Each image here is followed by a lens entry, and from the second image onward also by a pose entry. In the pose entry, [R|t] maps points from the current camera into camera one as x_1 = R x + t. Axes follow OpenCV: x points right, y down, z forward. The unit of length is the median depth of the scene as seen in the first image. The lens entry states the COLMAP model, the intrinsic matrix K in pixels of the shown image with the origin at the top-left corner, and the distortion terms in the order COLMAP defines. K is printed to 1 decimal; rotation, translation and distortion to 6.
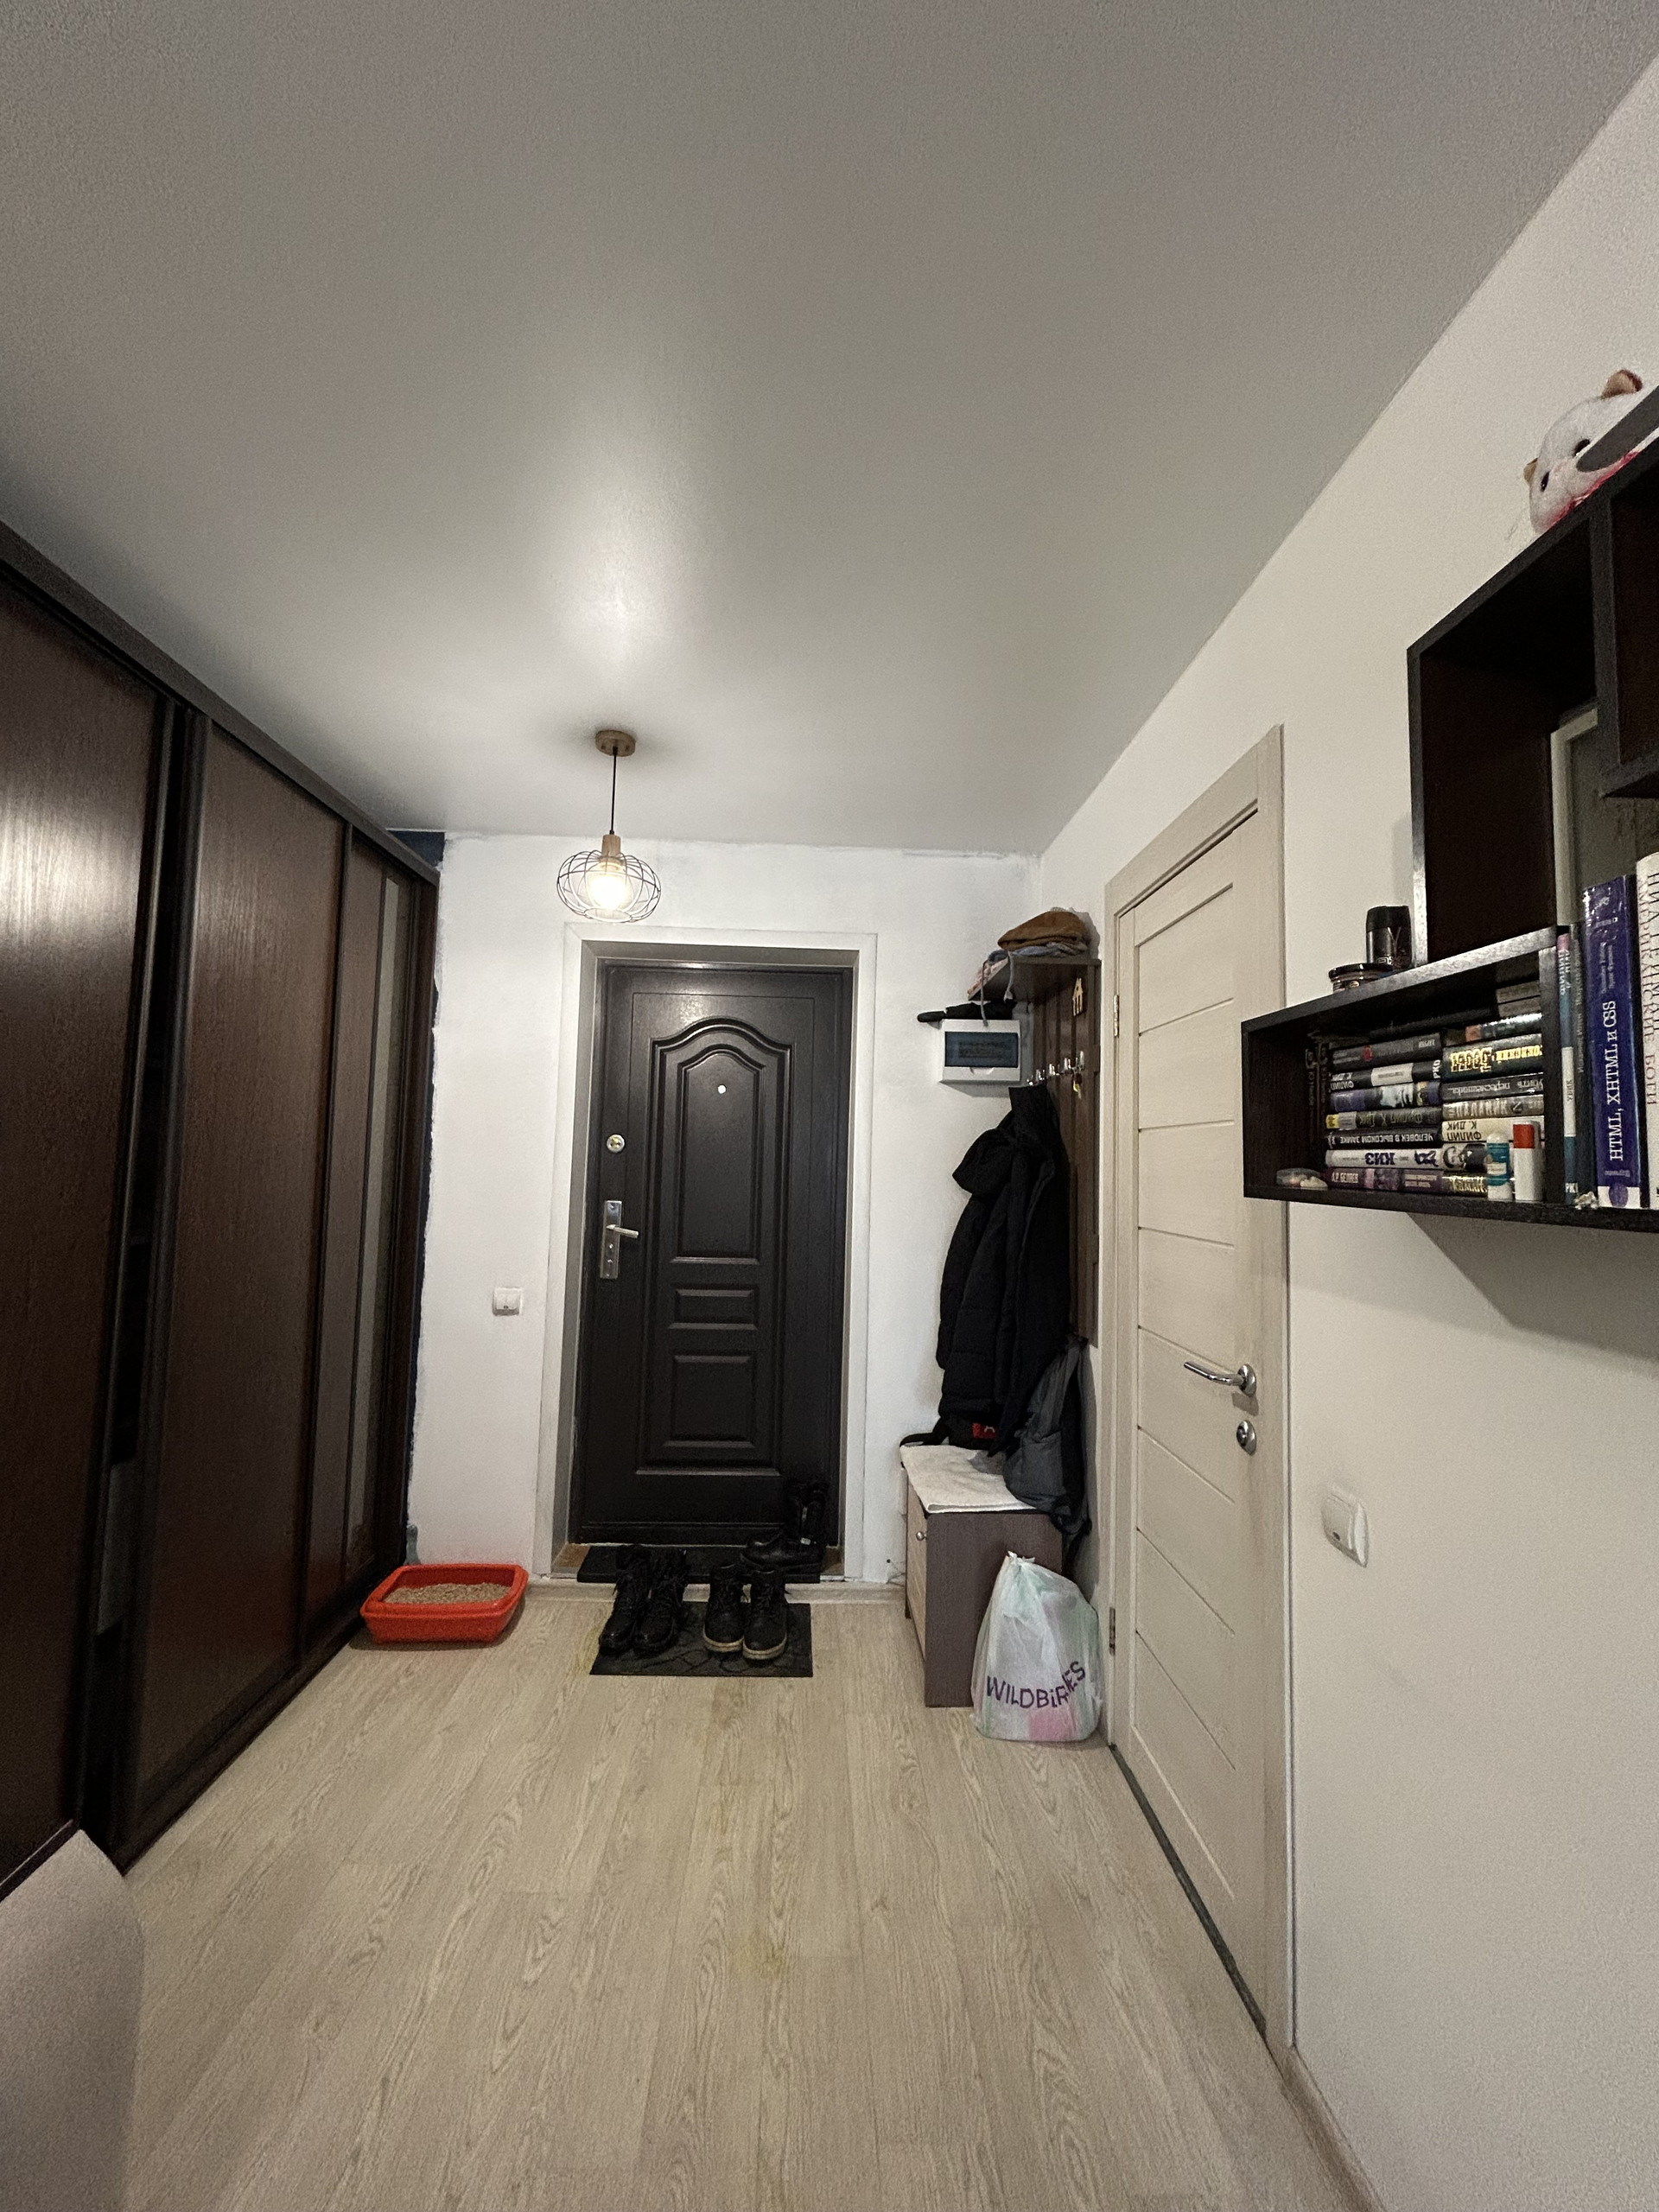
lens RADIAL K [[894.0, 0, 826.4], [0, 894.0, 1102.1], [0, 0, 1]] dist [-0.003228, 0.000991]
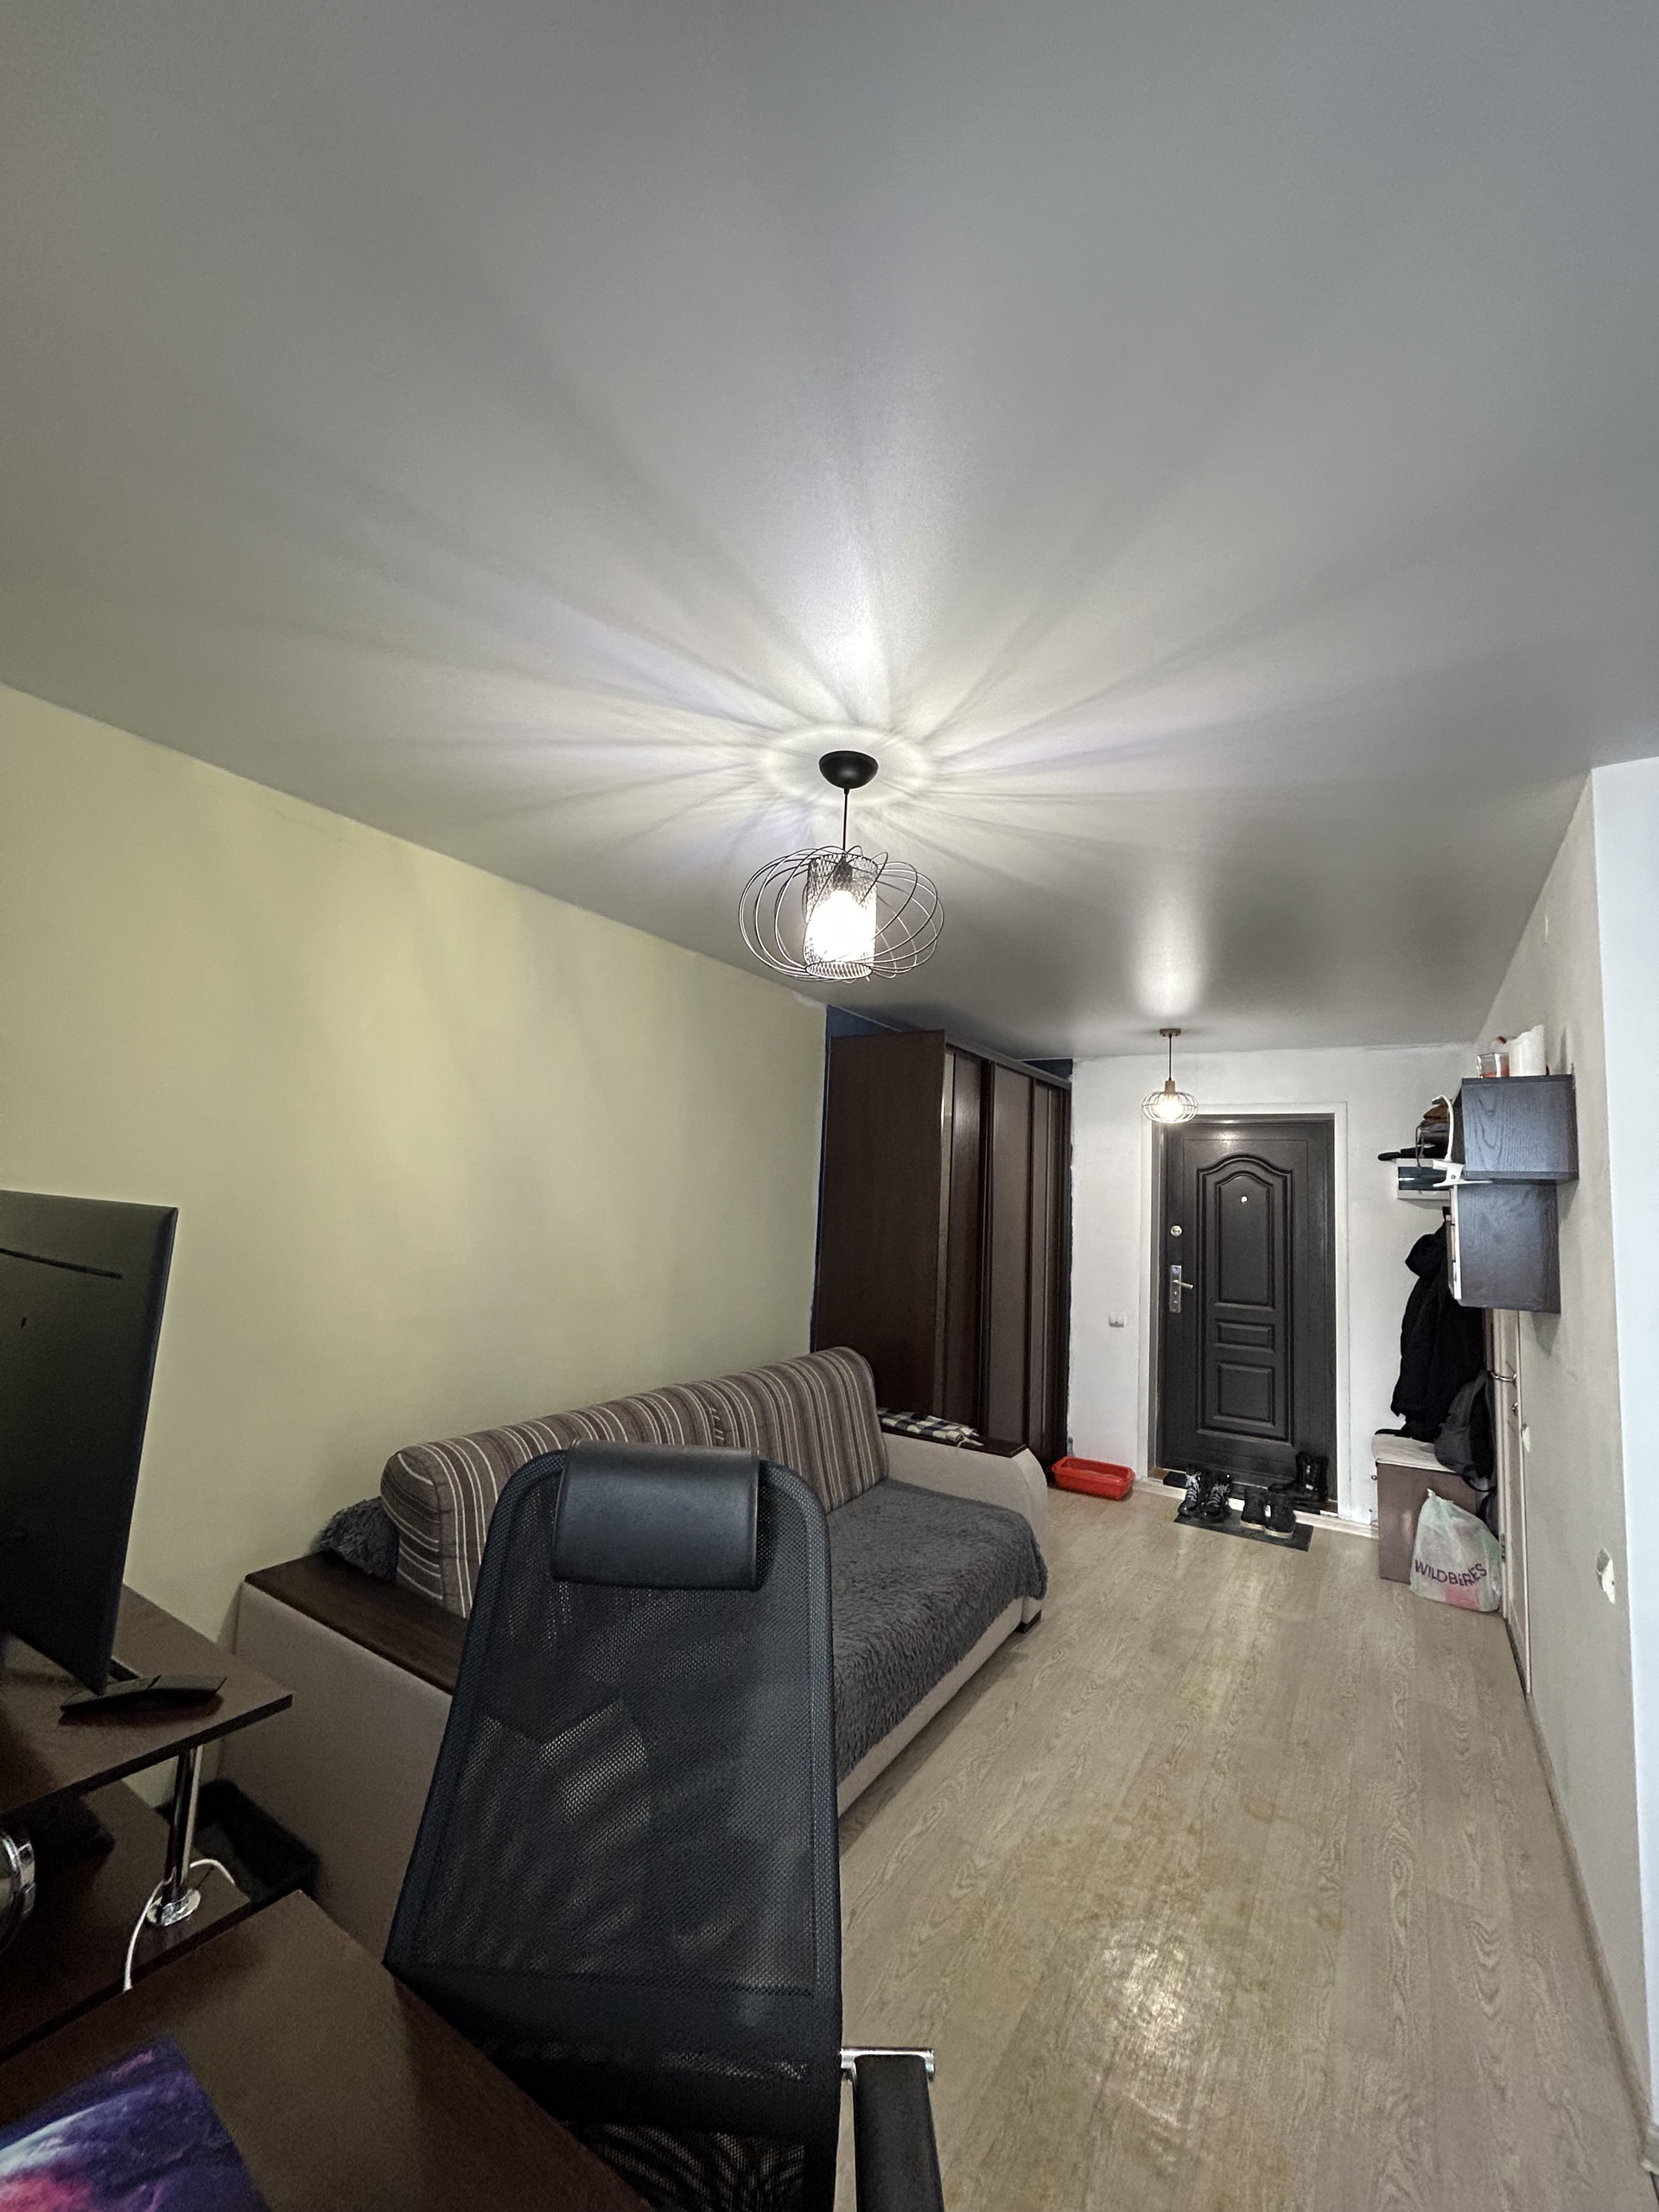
lens RADIAL K [[894.0, 0, 836.8], [0, 894.0, 1107.4], [0, 0, 1]] dist [-0.003228, 0.000991]
pose [[0.832582, -0.043900, -0.552160, 0.185142], [0.014179, 0.998217, -0.057984, -0.106982], [0.553721, 0.040447, 0.831719, -0.826407]]
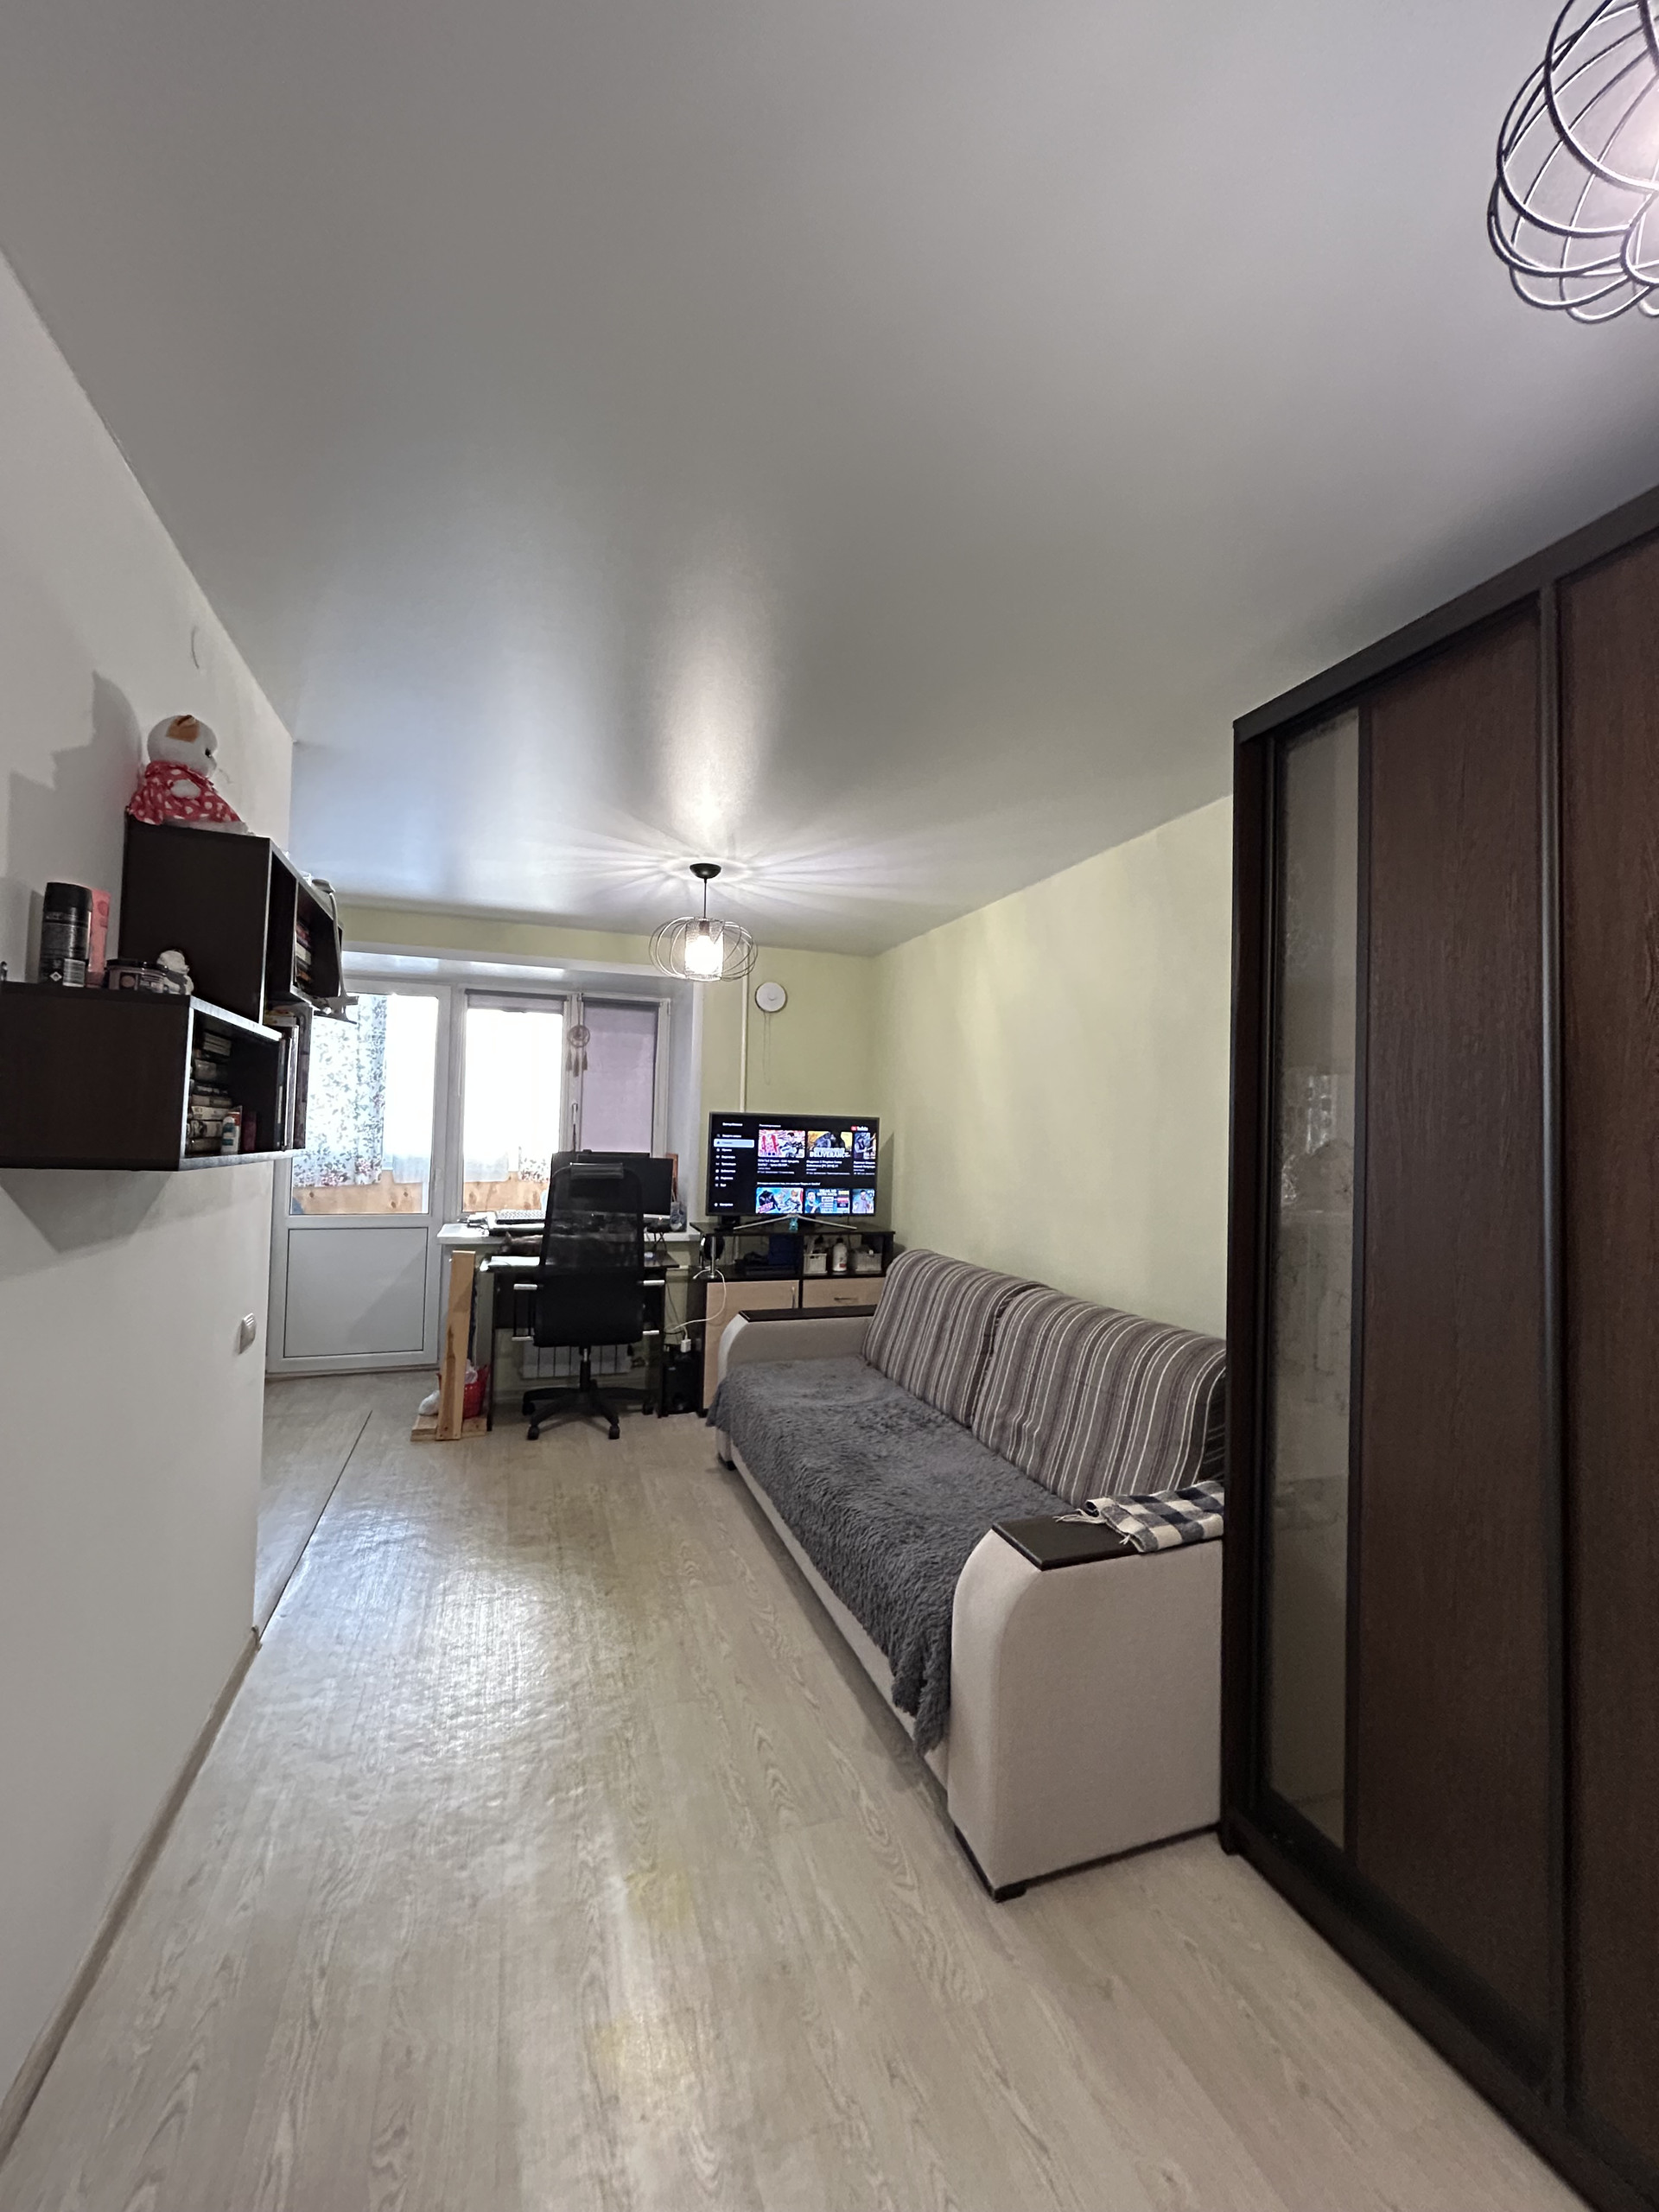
lens RADIAL K [[894.0, 0, 841.1], [0, 894.0, 1104.5], [0, 0, 1]] dist [-0.003228, 0.000991]
pose [[-0.948209, -0.059535, -0.312019, 0.024029], [-0.027233, 0.993899, -0.106883, 0.067602], [0.316478, -0.092850, -0.944045, 0.993904]]
